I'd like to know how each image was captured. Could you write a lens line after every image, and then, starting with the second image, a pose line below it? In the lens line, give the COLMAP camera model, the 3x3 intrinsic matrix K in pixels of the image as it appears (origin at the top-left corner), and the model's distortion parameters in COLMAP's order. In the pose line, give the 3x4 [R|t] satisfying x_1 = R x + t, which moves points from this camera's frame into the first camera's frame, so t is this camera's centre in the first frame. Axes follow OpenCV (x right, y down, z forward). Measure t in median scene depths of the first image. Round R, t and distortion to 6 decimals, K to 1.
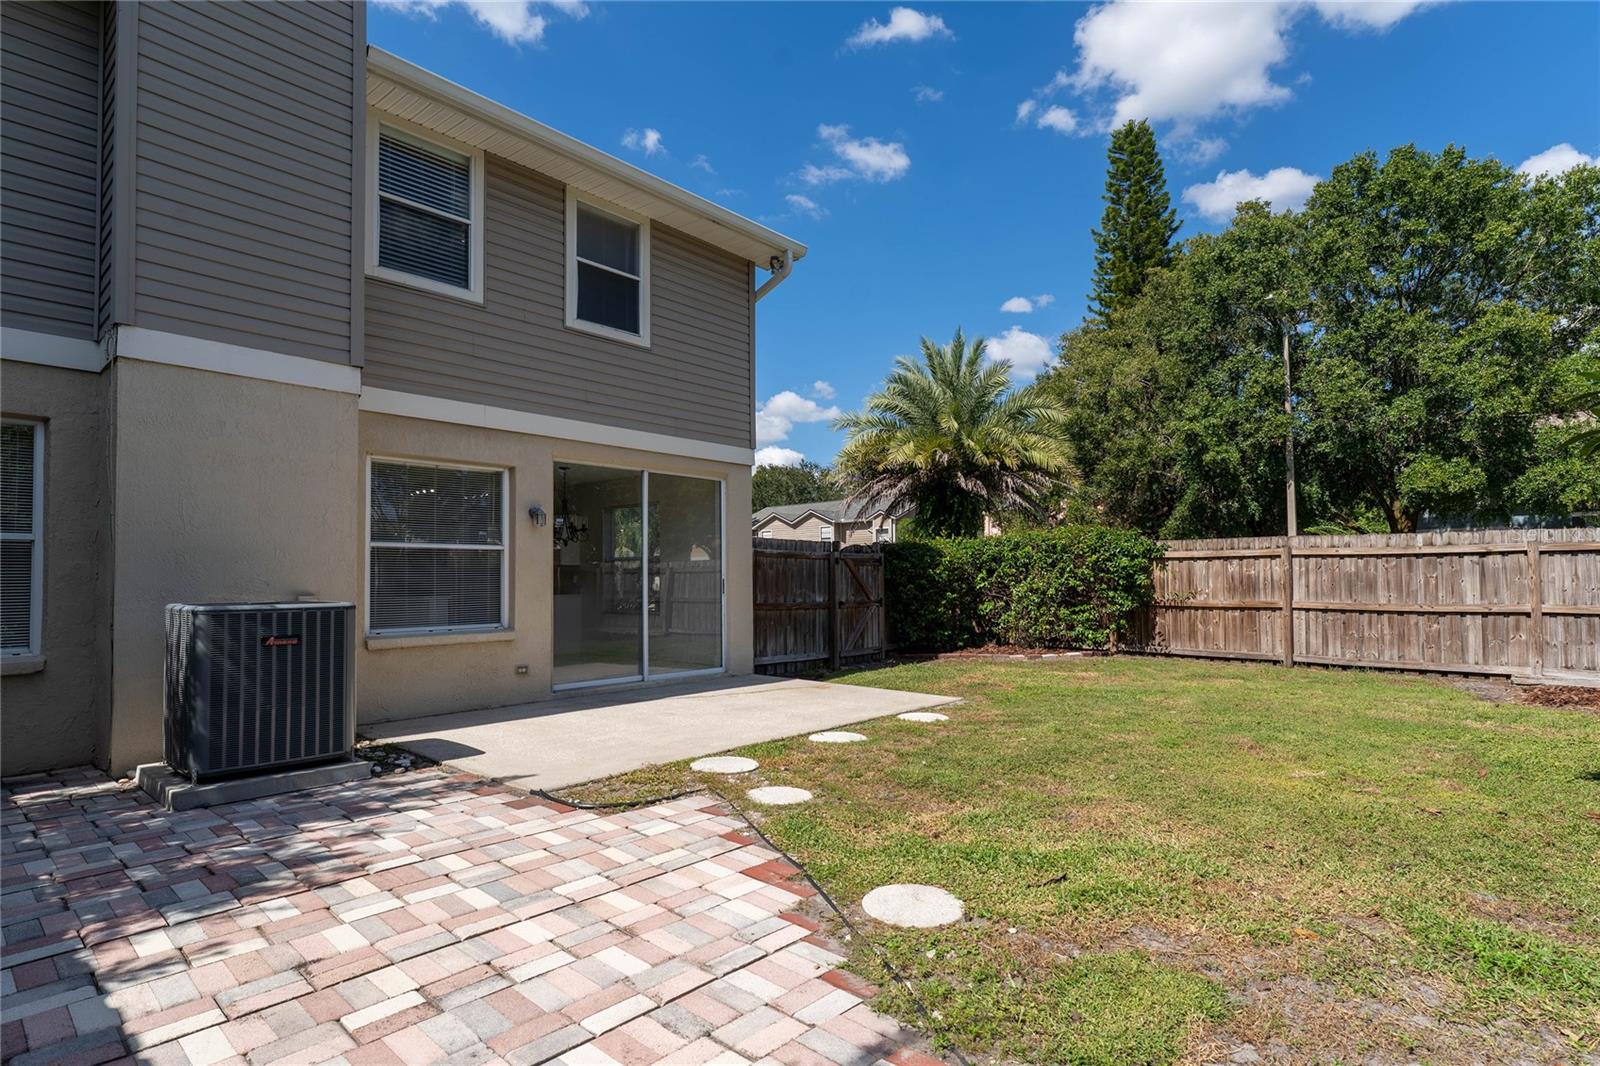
lens RADIAL K [[799.2, 0, 812.1], [0, 799.2, 547.2], [0, 0, 1]] dist [0.003469, 0.001647]
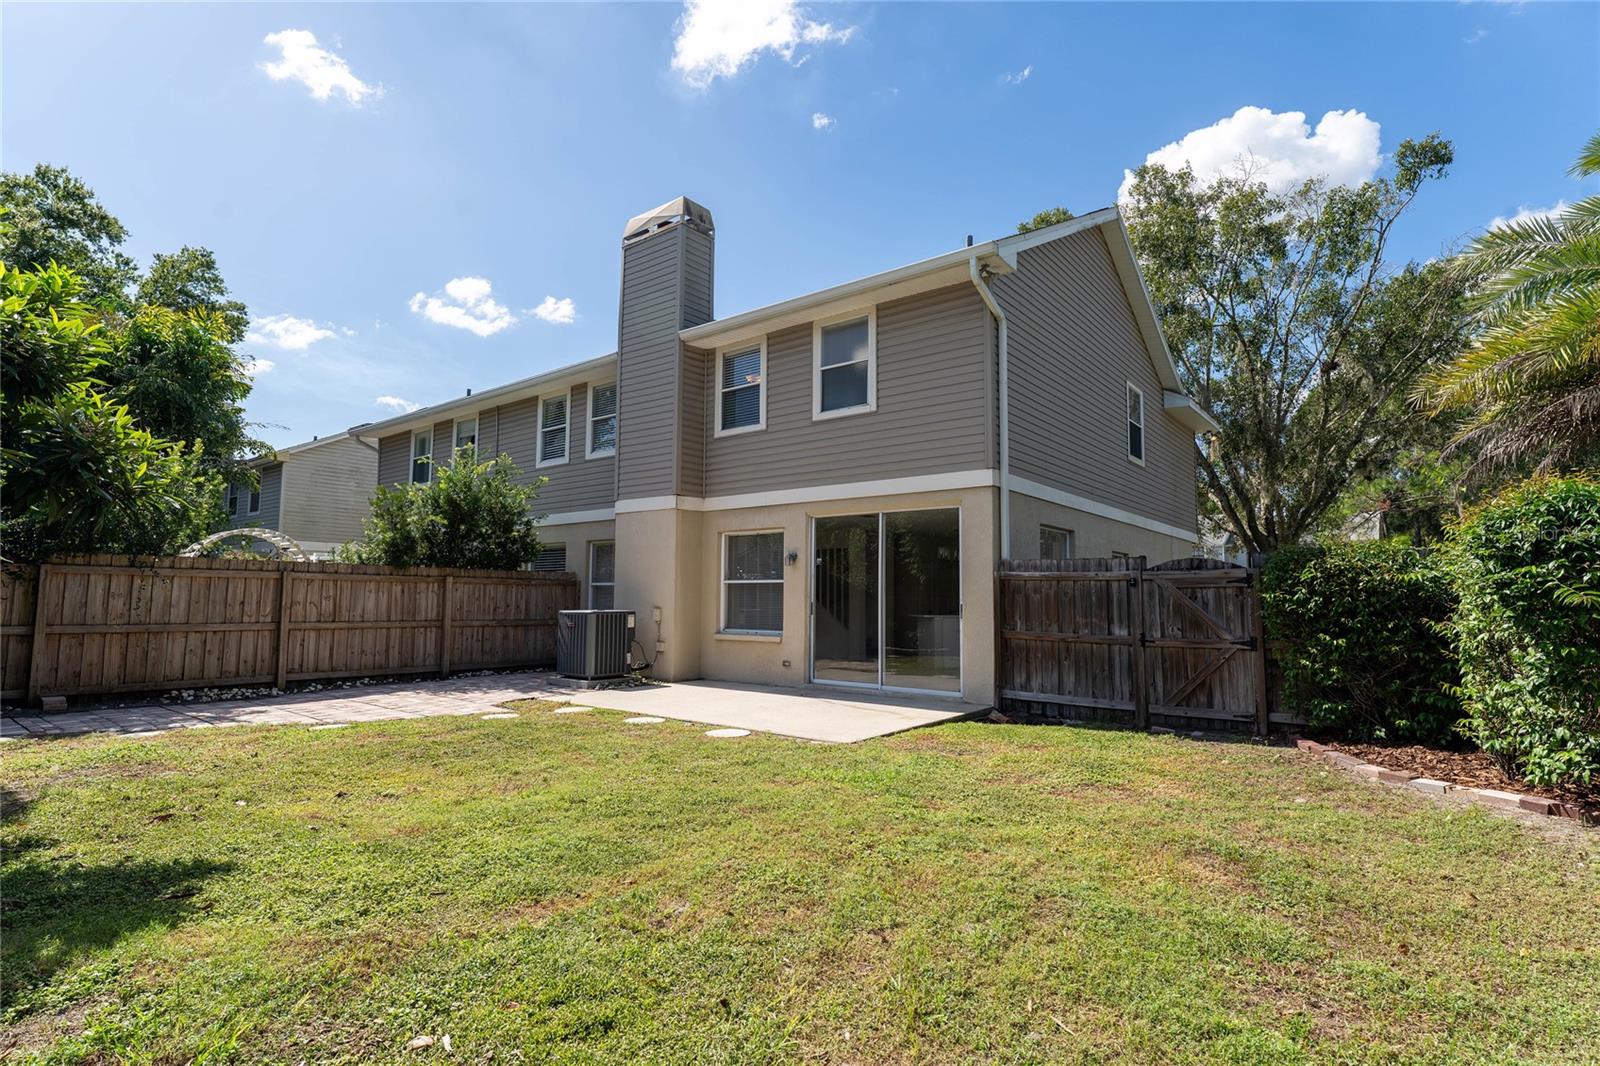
lens RADIAL K [[799.2, 0, 809.6], [0, 799.2, 531.3], [0, 0, 1]] dist [0.003469, 0.001647]
pose [[0.065546, -0.081198, -0.994540, 1.066195], [0.030822, 0.996373, -0.079317, 0.026516], [0.997373, -0.025455, 0.067811, 0.891801]]
